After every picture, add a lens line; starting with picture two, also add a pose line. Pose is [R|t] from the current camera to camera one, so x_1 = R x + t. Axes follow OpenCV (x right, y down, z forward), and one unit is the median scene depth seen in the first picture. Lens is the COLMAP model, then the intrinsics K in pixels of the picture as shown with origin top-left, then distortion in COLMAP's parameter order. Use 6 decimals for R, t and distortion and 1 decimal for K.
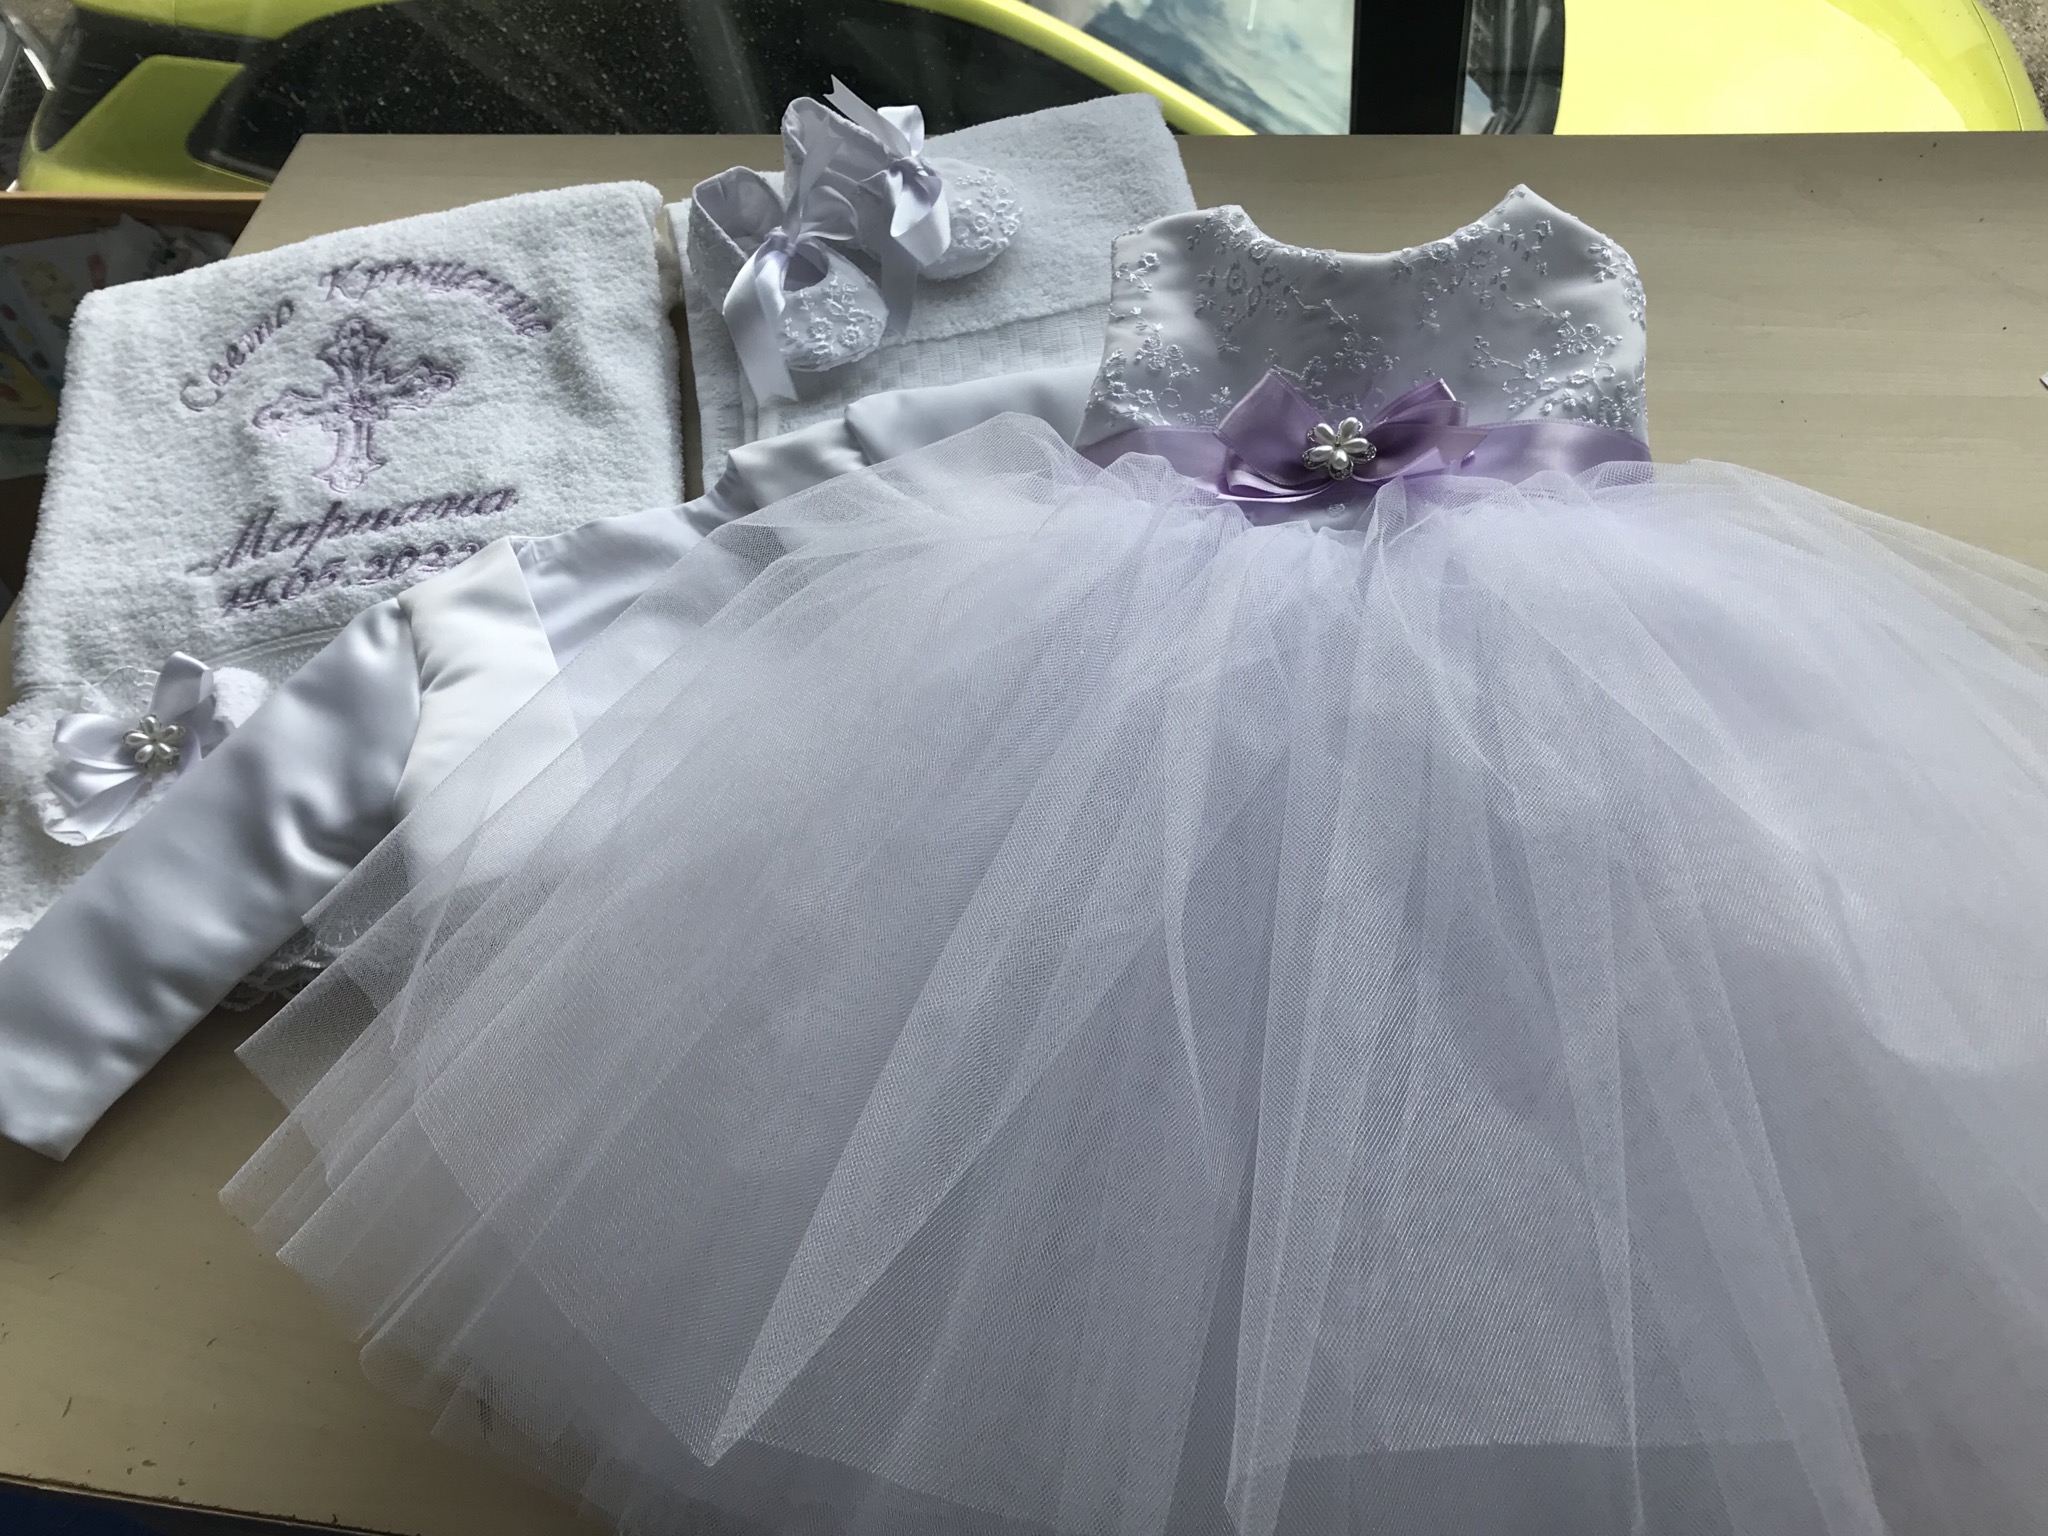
lens RADIAL K [[1710.0, 0, 1024.0], [0, 1710.0, 768.0], [0, 0, 1]] dist [-0.003268, -0.226820]
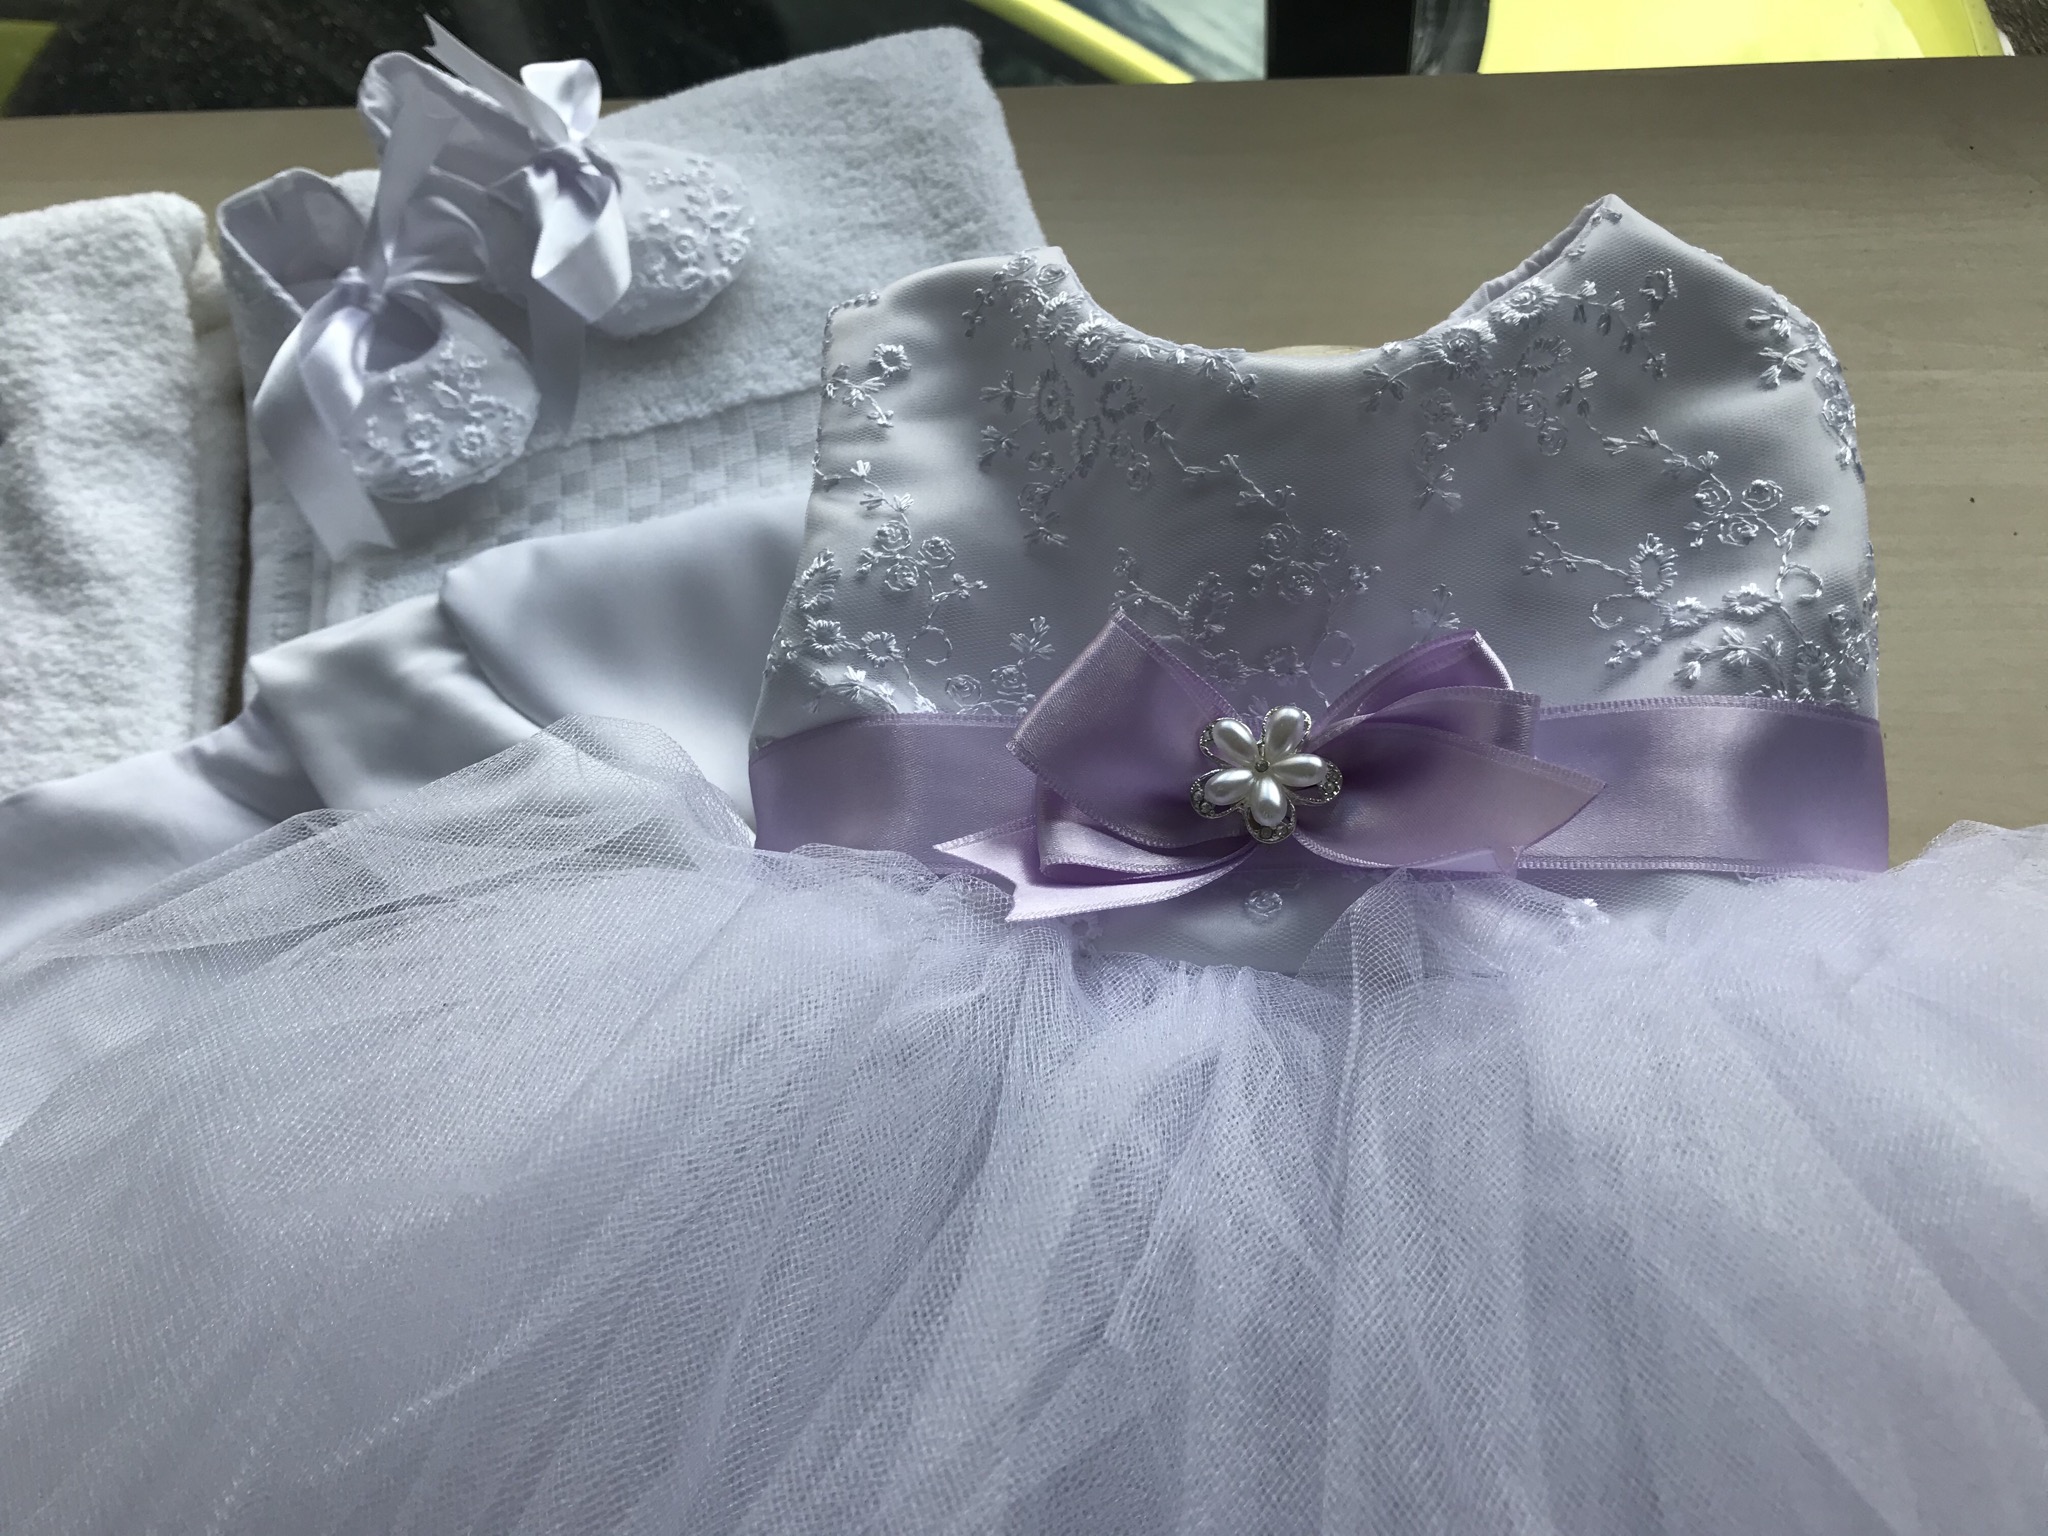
lens RADIAL K [[1751.0, 0, 1024.0], [0, 1751.0, 768.0], [0, 0, 1]] dist [-0.038027, -0.023318]
pose [[0.998431, -0.042186, 0.036813, 0.070335], [0.041139, 0.998740, 0.028738, -0.147276], [-0.037979, -0.027179, 0.998909, 0.365163]]
